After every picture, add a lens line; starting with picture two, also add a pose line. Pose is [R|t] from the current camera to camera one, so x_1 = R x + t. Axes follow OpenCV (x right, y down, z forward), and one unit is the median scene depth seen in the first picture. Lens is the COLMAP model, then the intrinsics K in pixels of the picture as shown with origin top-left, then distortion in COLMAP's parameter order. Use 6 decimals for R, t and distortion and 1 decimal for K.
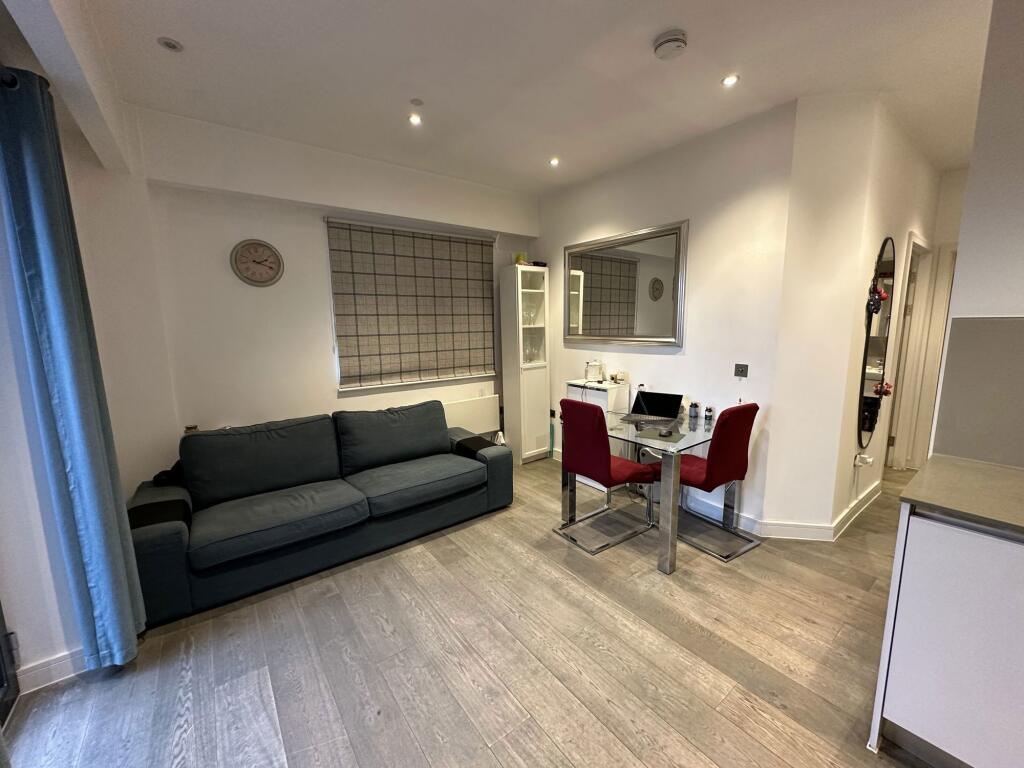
lens RADIAL K [[407.1, 0, 512.7], [0, 407.1, 383.3], [0, 0, 1]] dist [-0.000475, 0.000318]
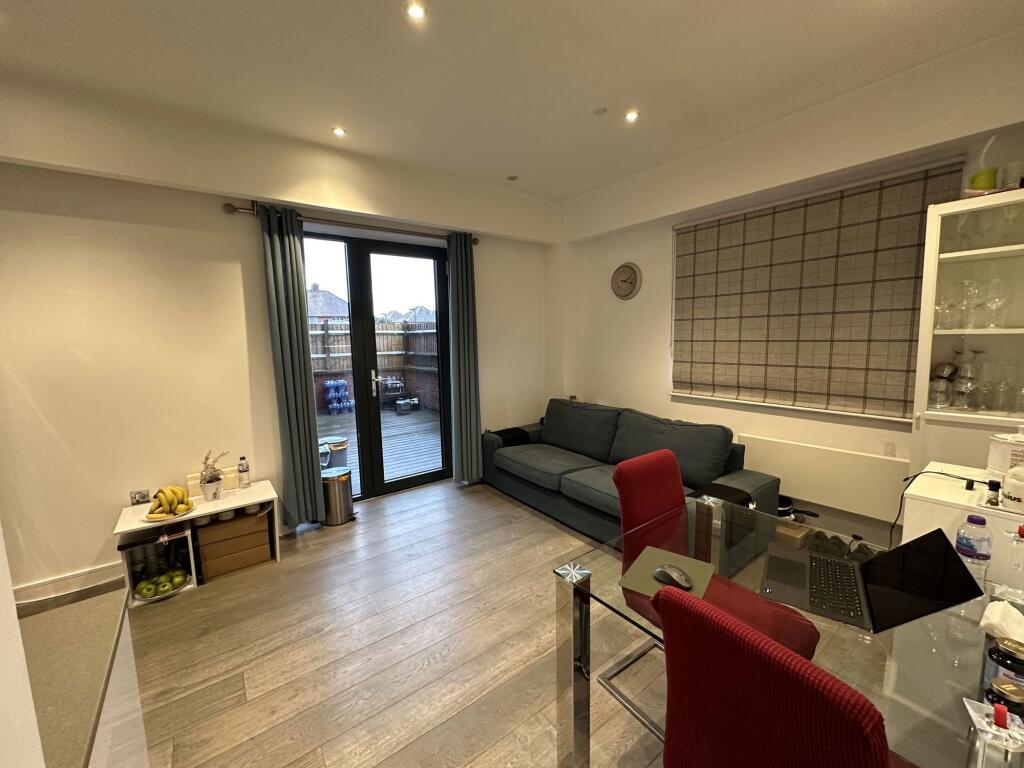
lens RADIAL K [[407.1, 0, 513.7], [0, 407.1, 384.2], [0, 0, 1]] dist [-0.000475, 0.000318]
pose [[0.005677, 0.136215, -0.990663, 0.603220], [-0.128190, 0.982604, 0.134372, -0.096271], [0.991733, 0.126230, 0.023039, 0.601306]]
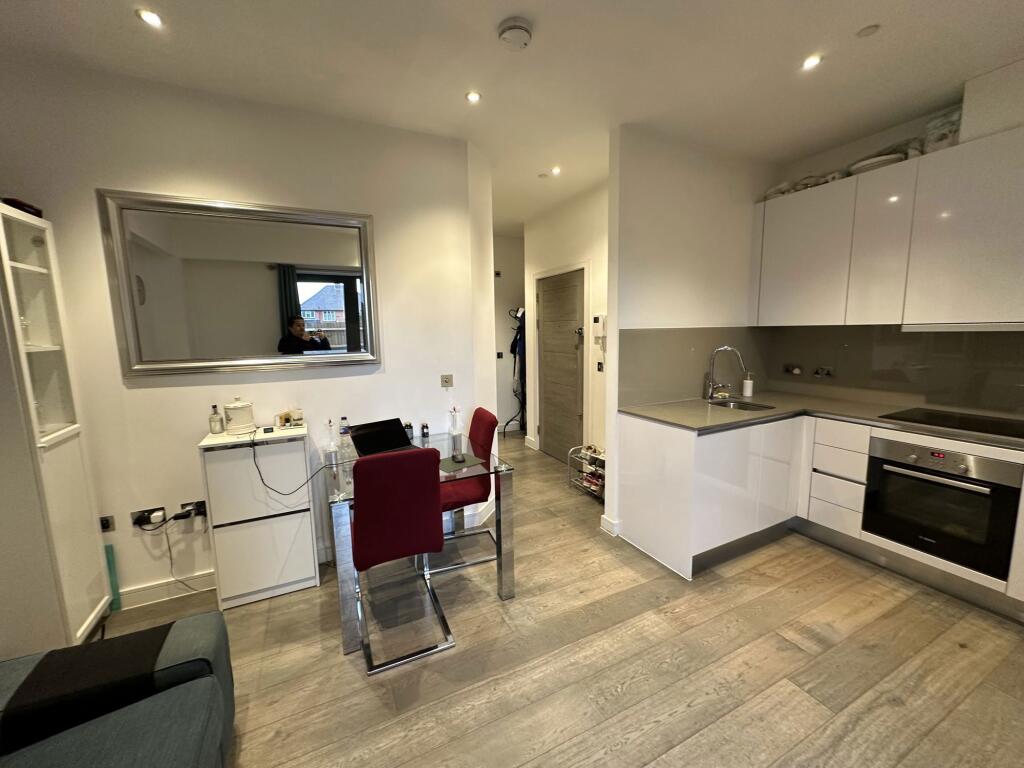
lens RADIAL K [[407.1, 0, 511.7], [0, 407.1, 382.0], [0, 0, 1]] dist [-0.000475, 0.000318]
pose [[0.192121, -0.115024, 0.974607, -0.344783], [0.158438, 0.983715, 0.084867, -0.075361], [-0.968497, 0.138110, 0.207217, 0.518071]]
